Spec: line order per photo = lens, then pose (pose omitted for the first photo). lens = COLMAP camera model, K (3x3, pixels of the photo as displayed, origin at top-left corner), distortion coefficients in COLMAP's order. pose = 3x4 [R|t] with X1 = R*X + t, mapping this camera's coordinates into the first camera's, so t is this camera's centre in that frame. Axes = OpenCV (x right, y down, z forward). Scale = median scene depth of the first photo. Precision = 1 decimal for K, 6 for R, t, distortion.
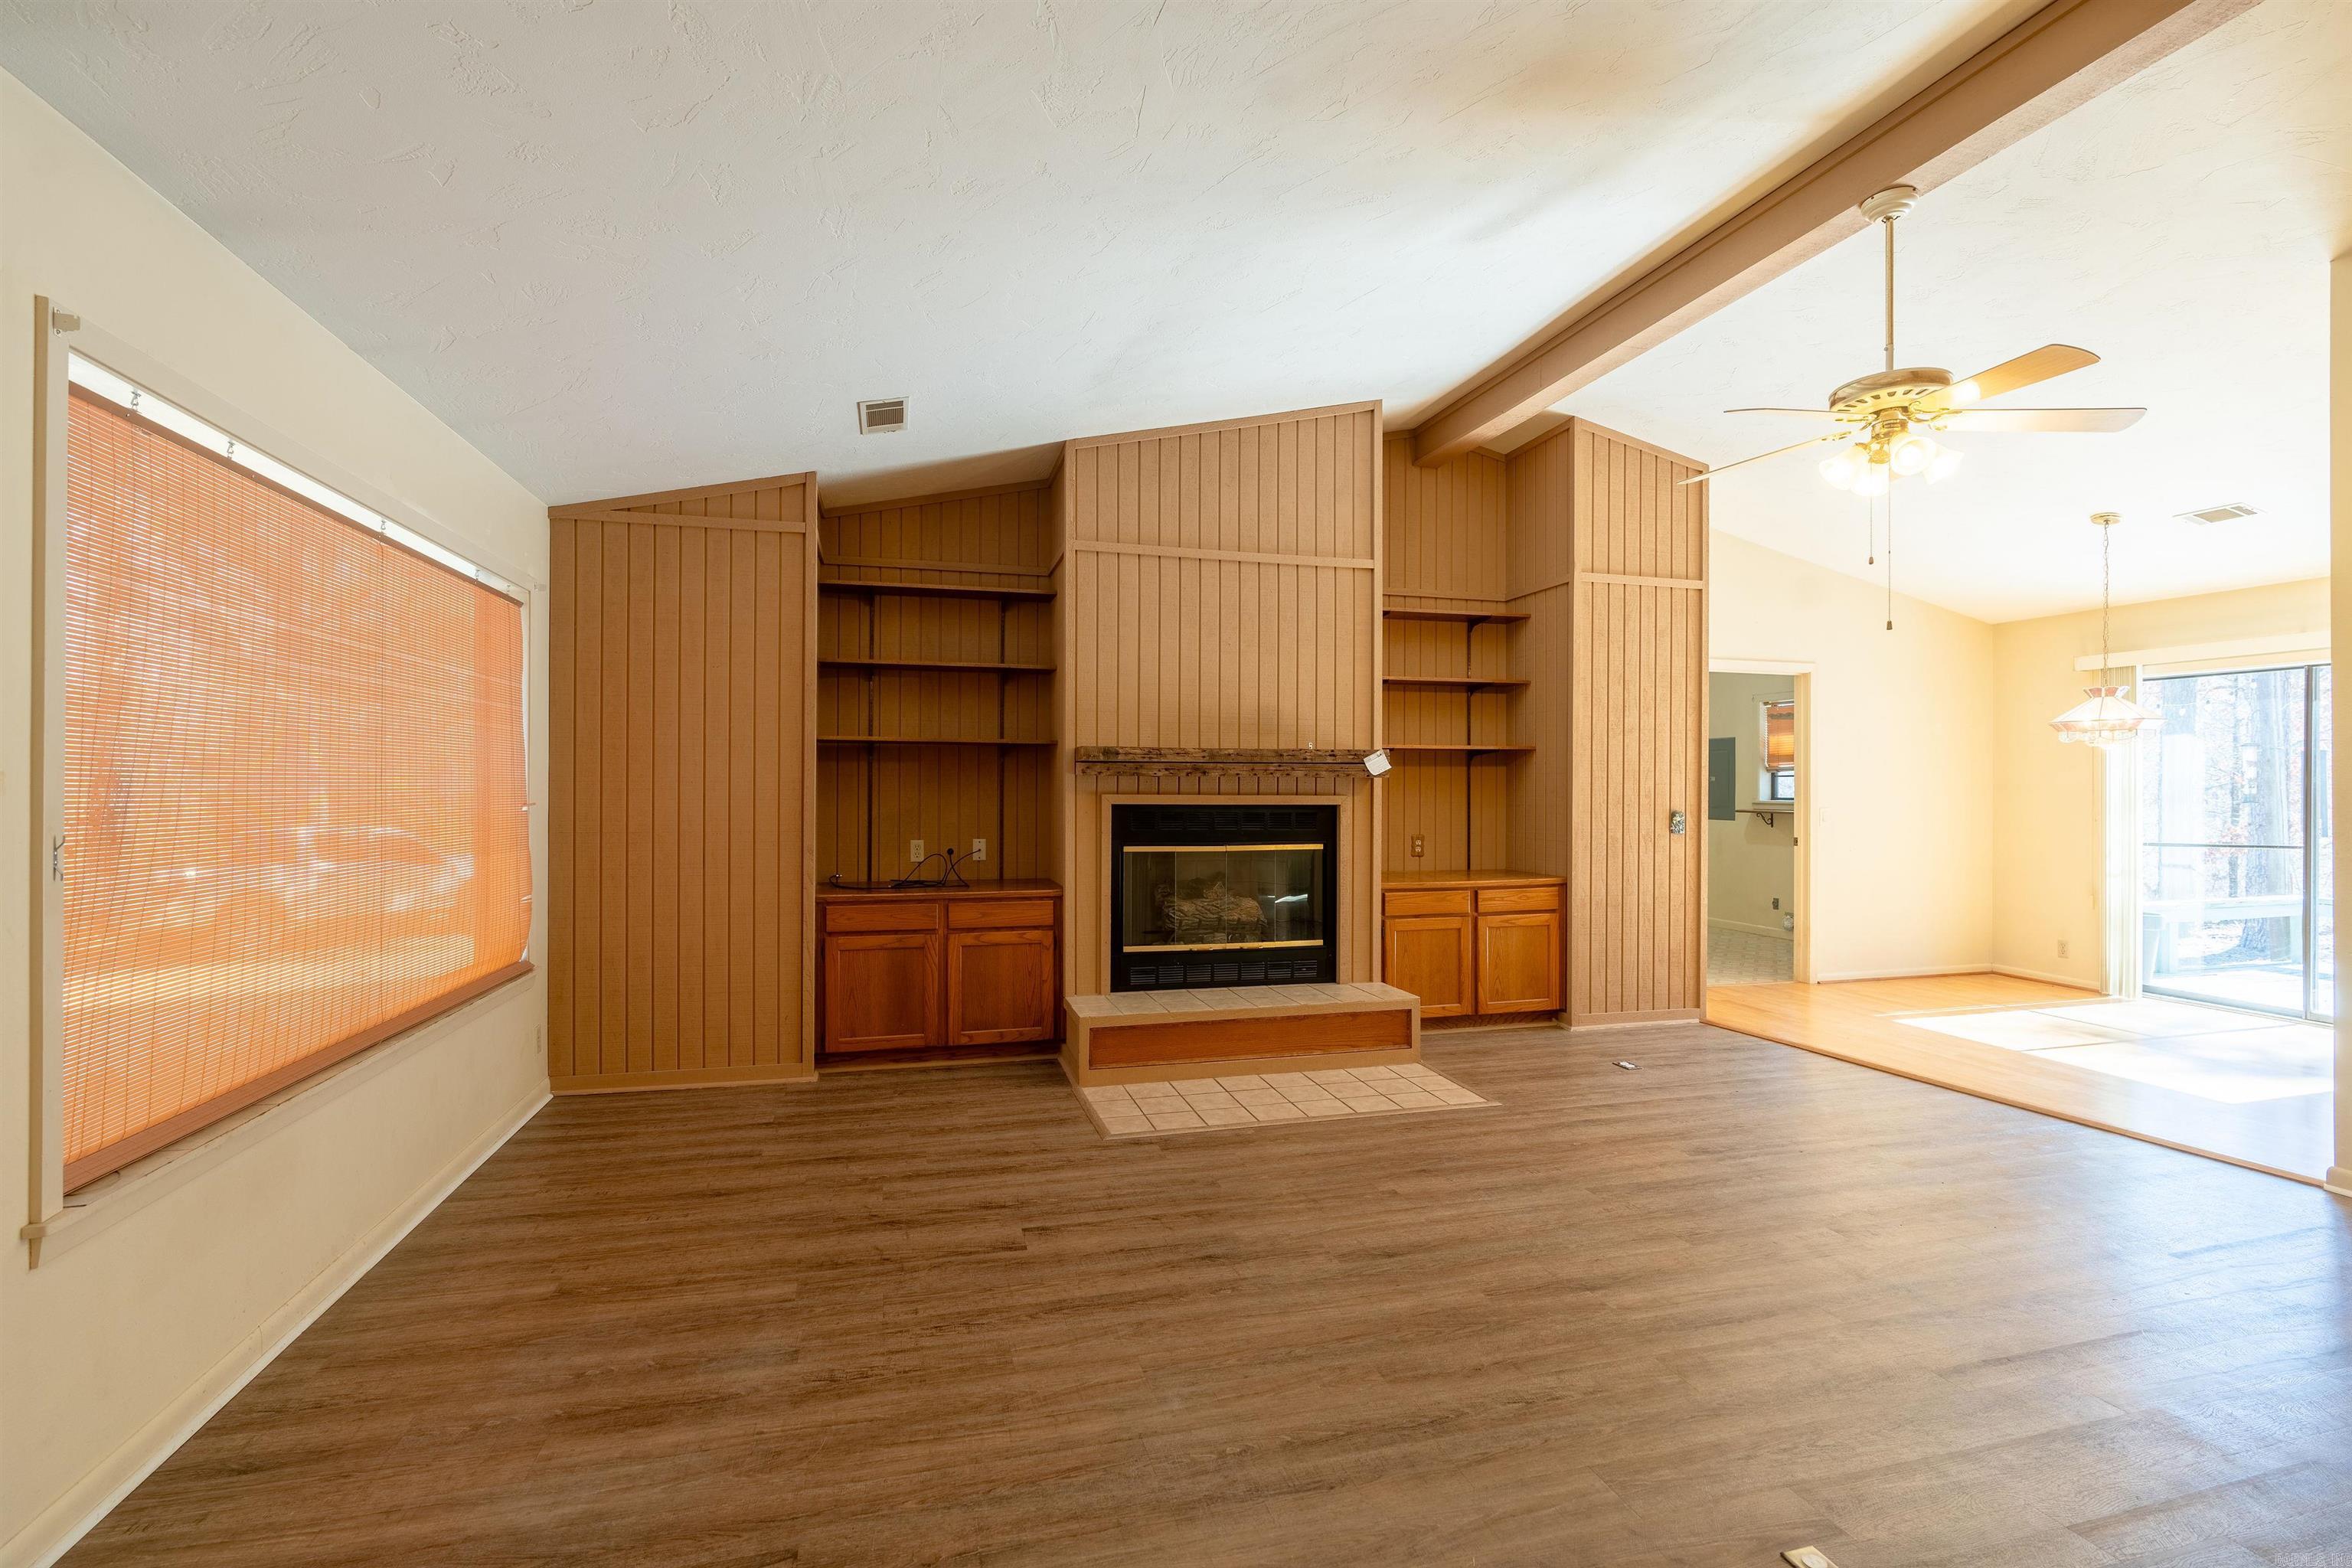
lens RADIAL K [[1052.8, 0, 1176.4], [0, 1052.8, 782.5], [0, 0, 1]] dist [-0.011852, 0.004365]
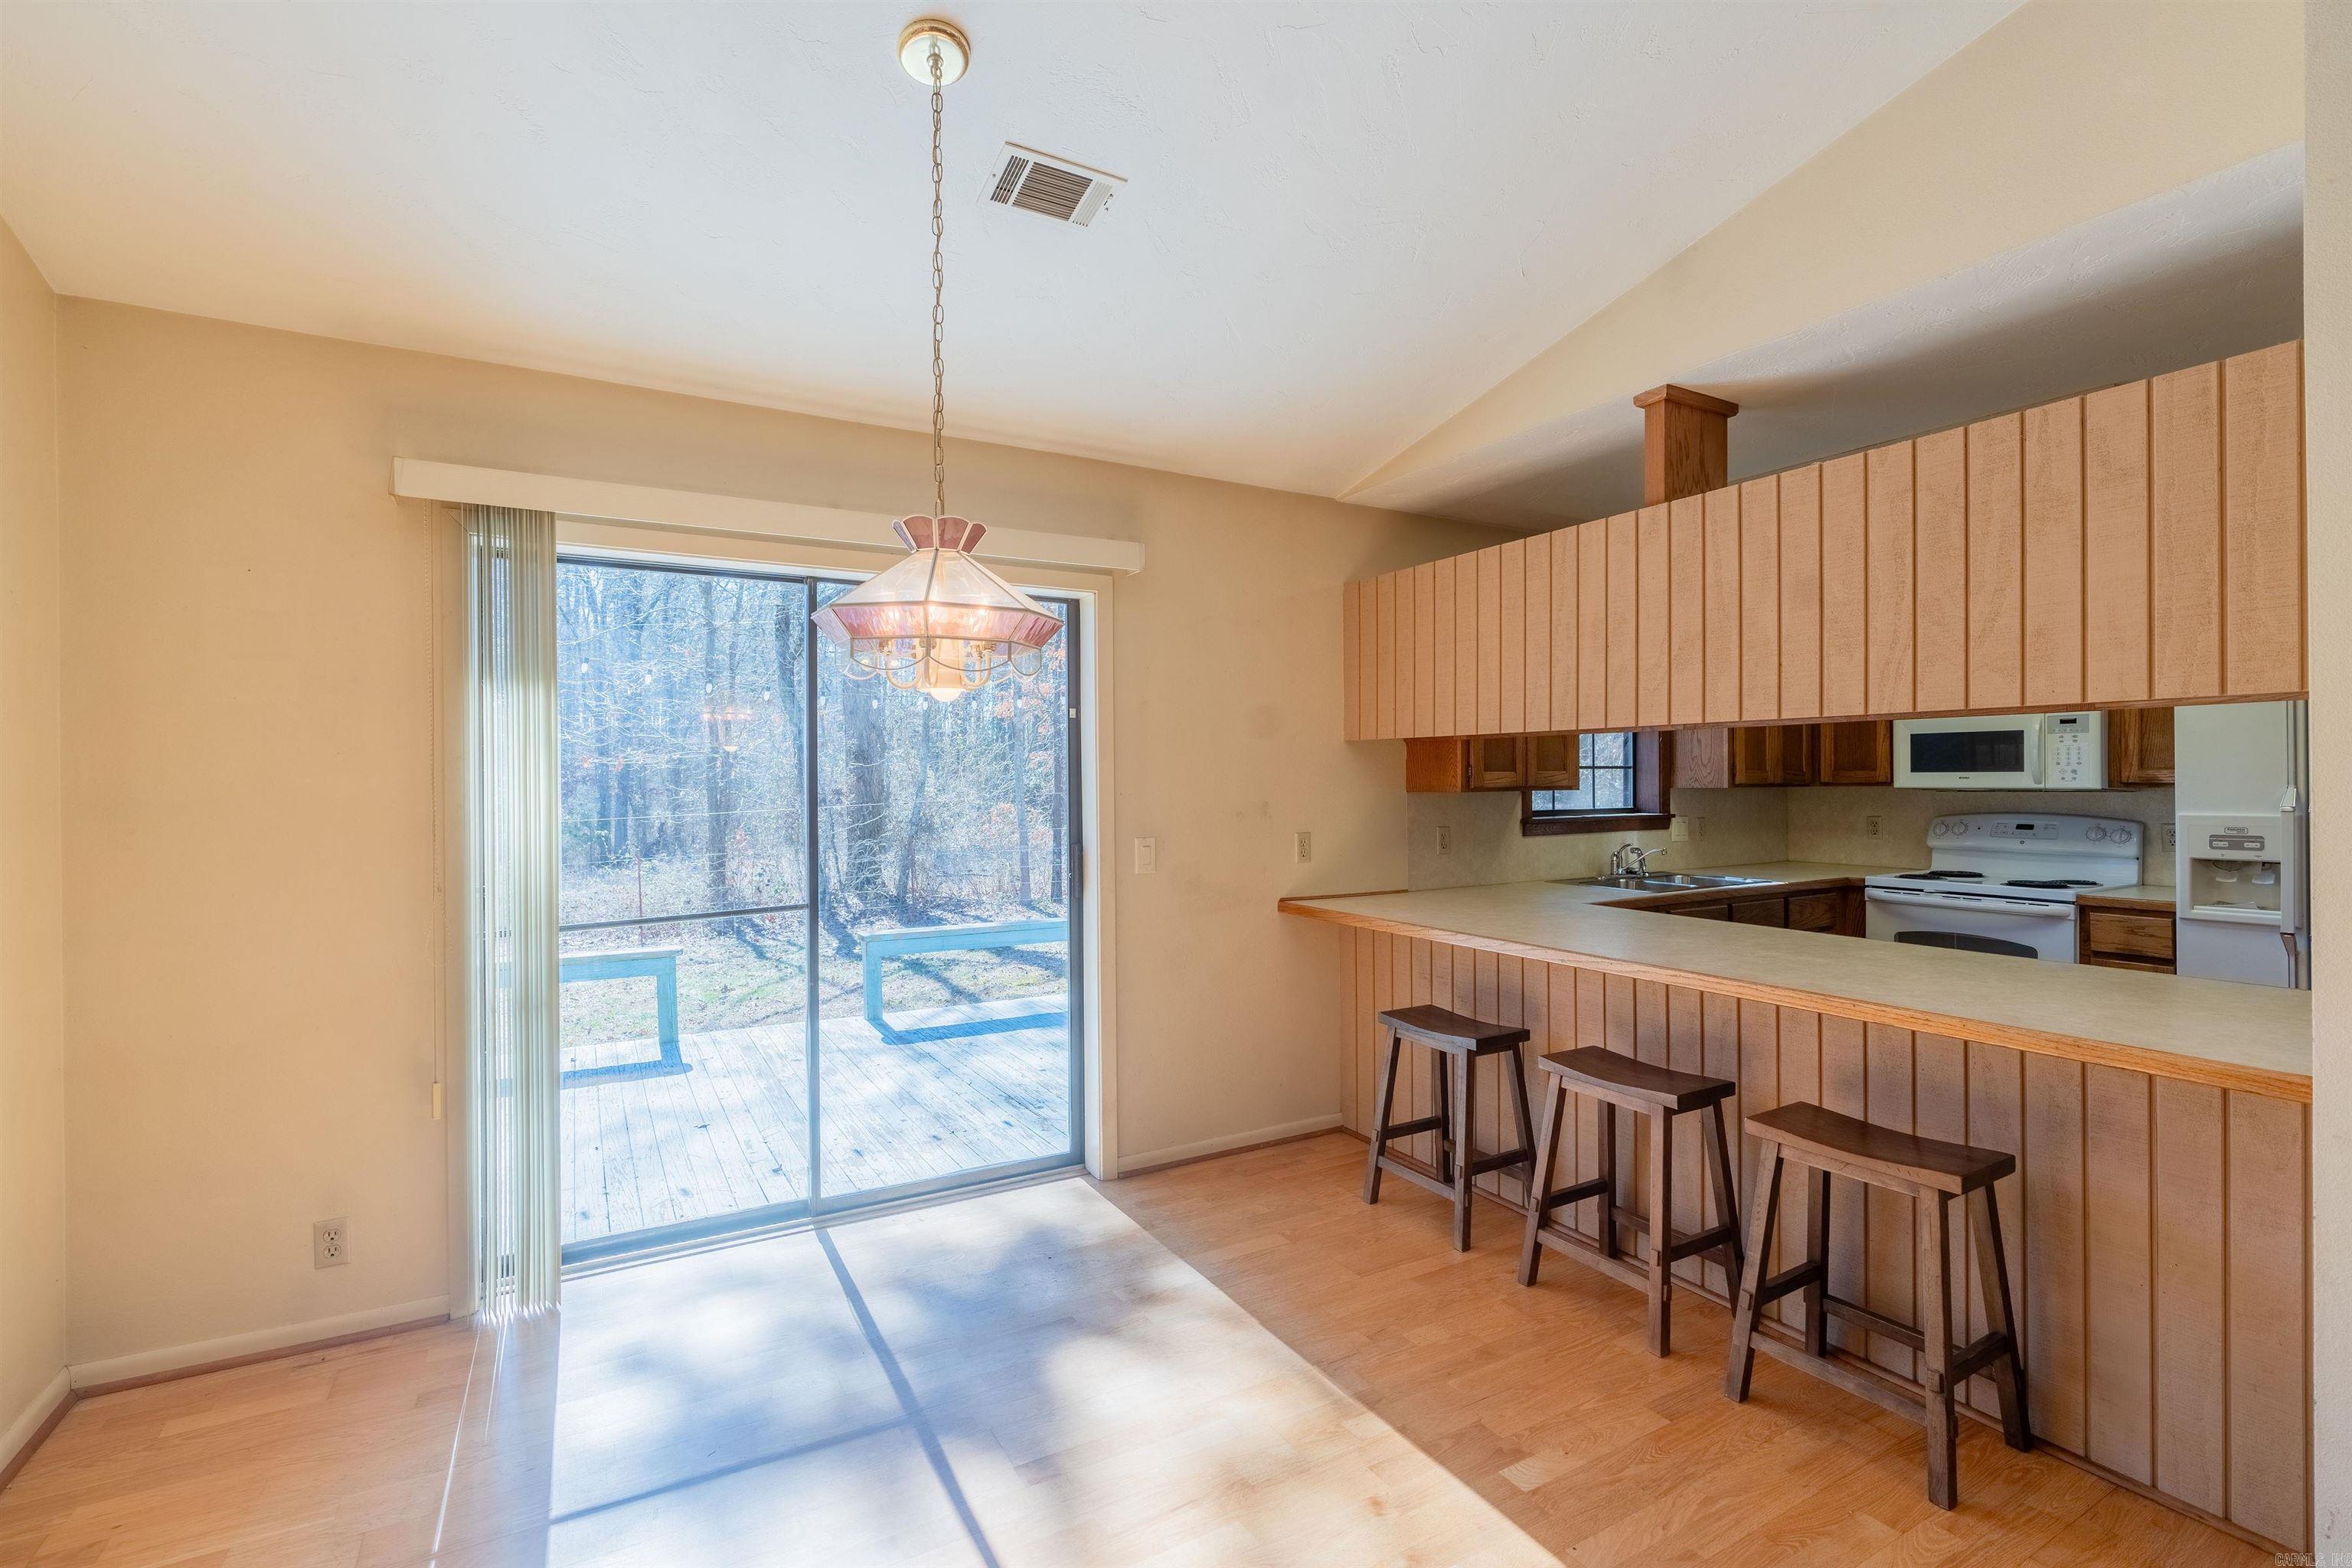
lens RADIAL K [[1052.8, 0, 1181.6], [0, 1052.8, 780.1], [0, 0, 1]] dist [-0.011852, 0.004365]
pose [[-0.253989, -0.000947, 0.967207, 0.564860], [0.004651, 0.999987, 0.002200, -0.004823], [-0.967196, 0.005057, -0.253982, 1.091926]]
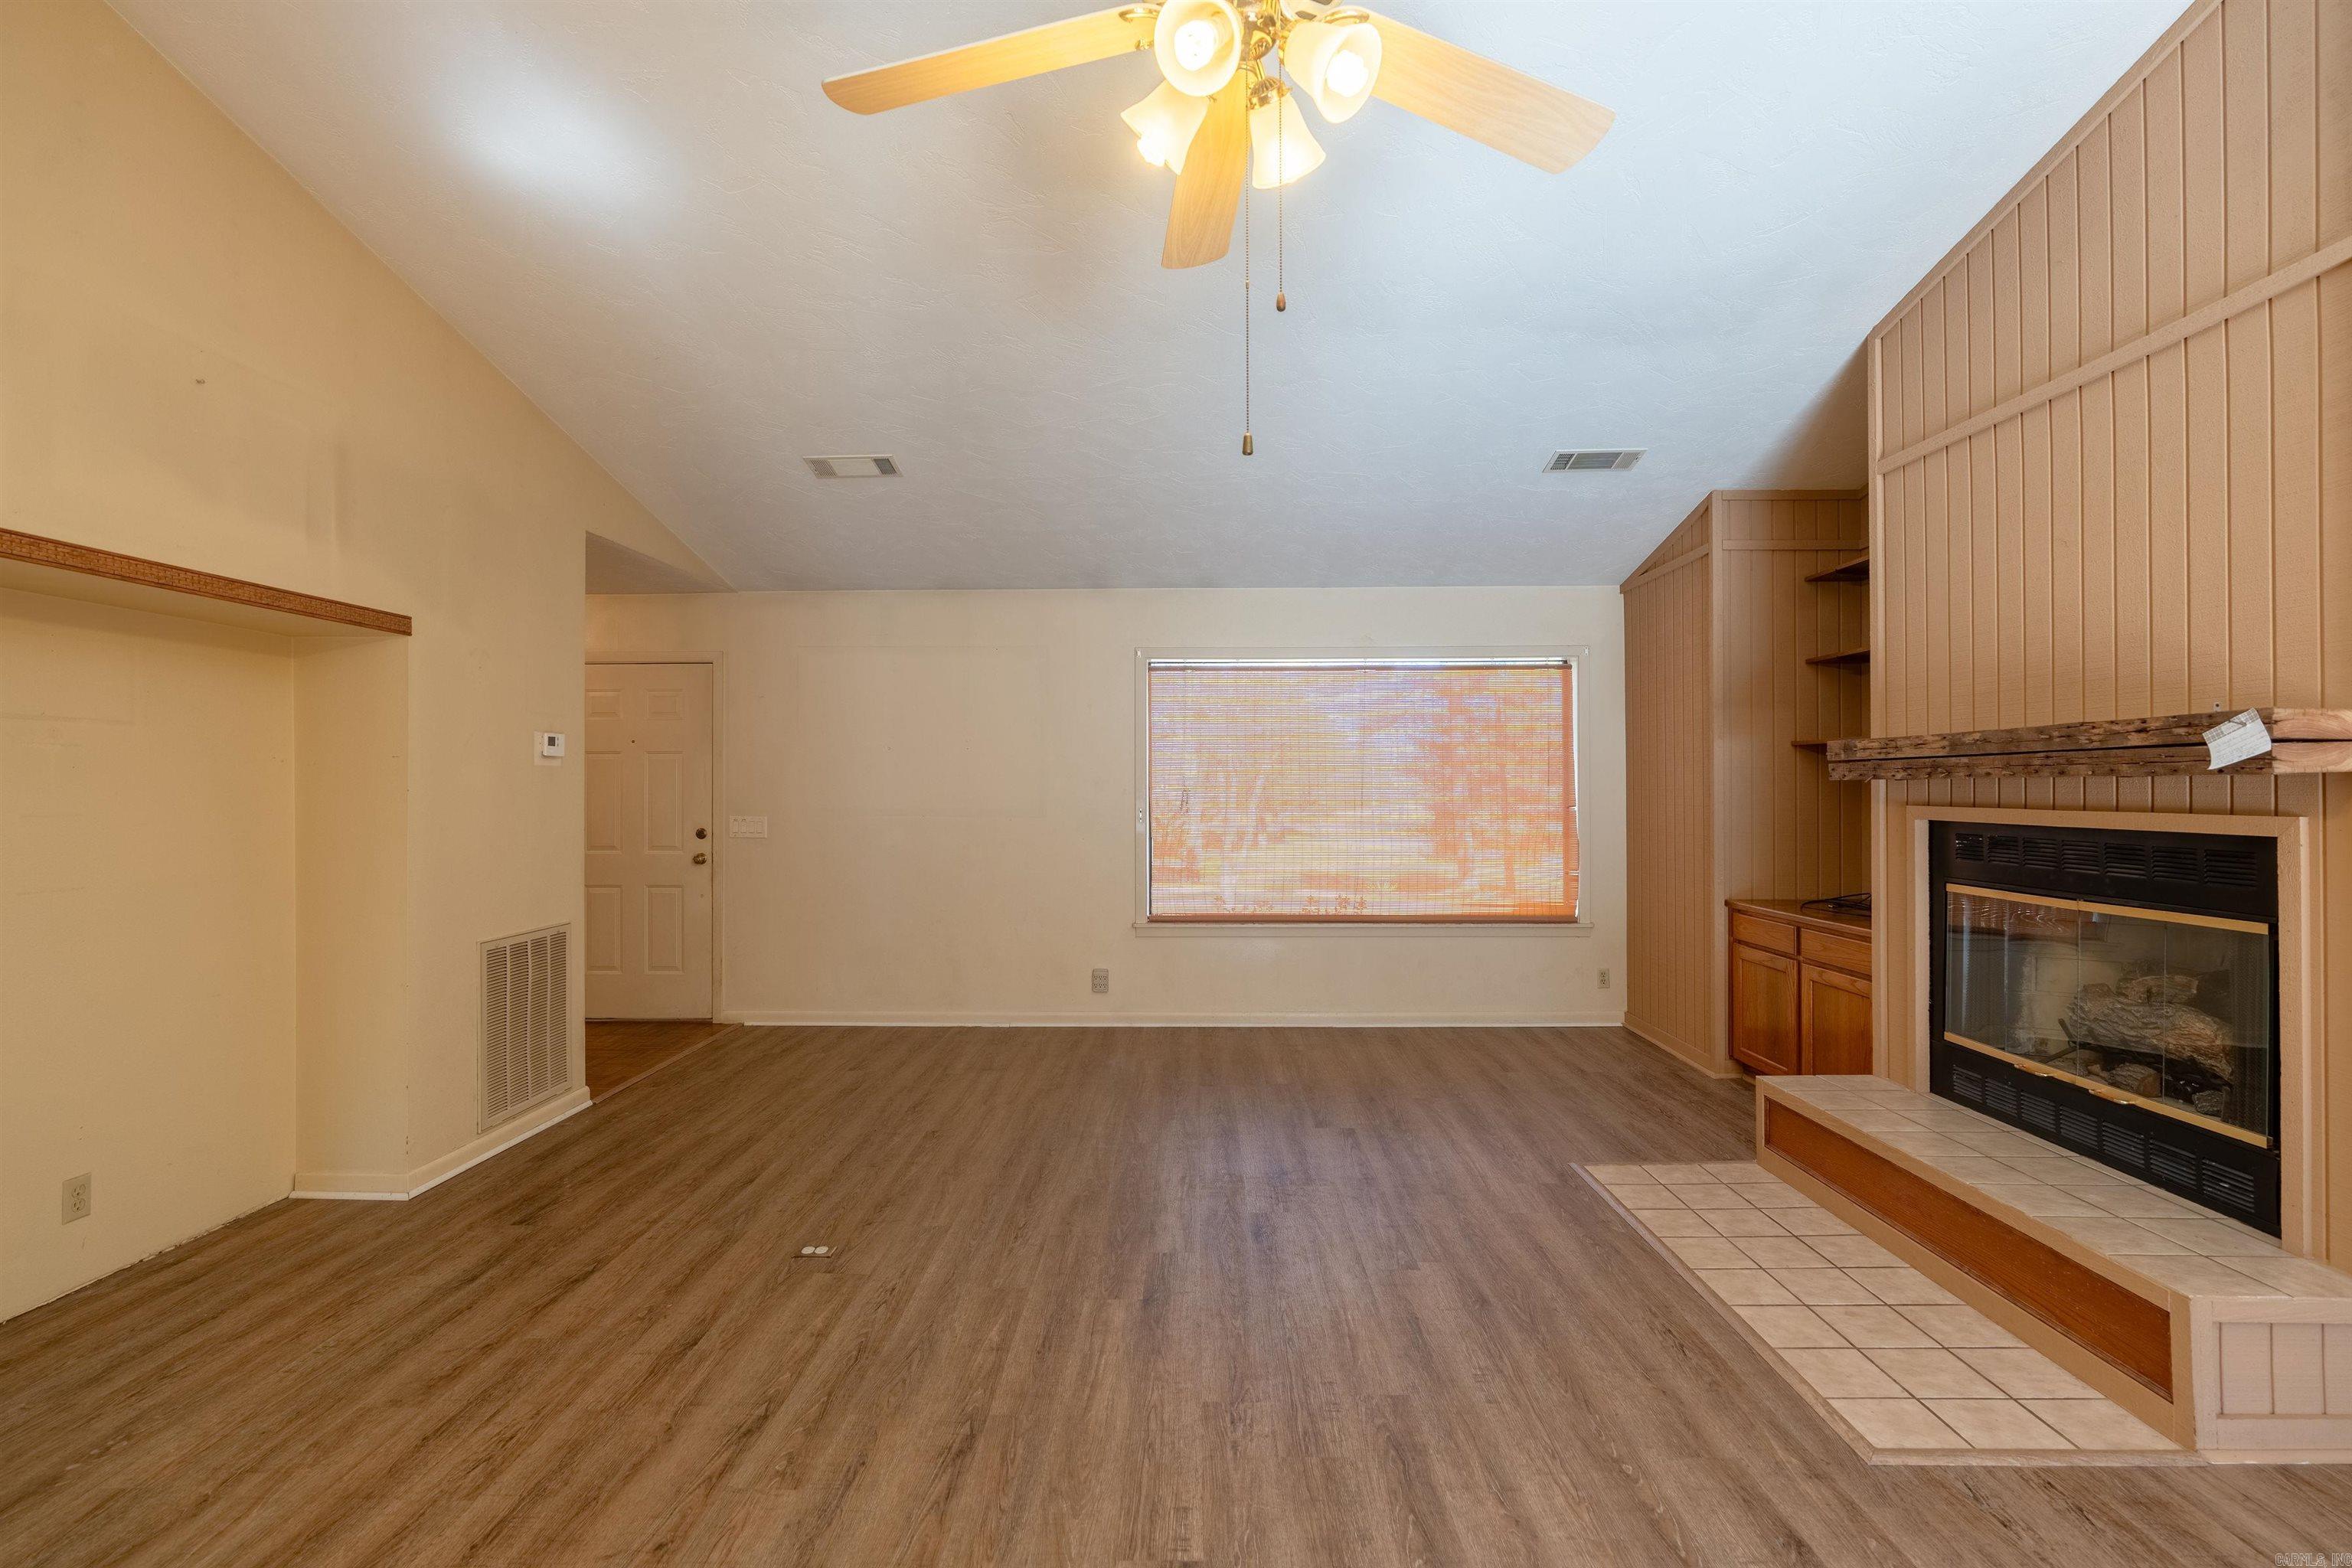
lens RADIAL K [[1052.8, 0, 1176.4], [0, 1052.8, 779.8], [0, 0, 1]] dist [-0.011852, 0.004365]
pose [[-0.280081, -0.011967, -0.959902, 0.733884], [0.002416, 0.999910, -0.013171, 0.002133], [0.959973, -0.006008, -0.280027, 0.714392]]
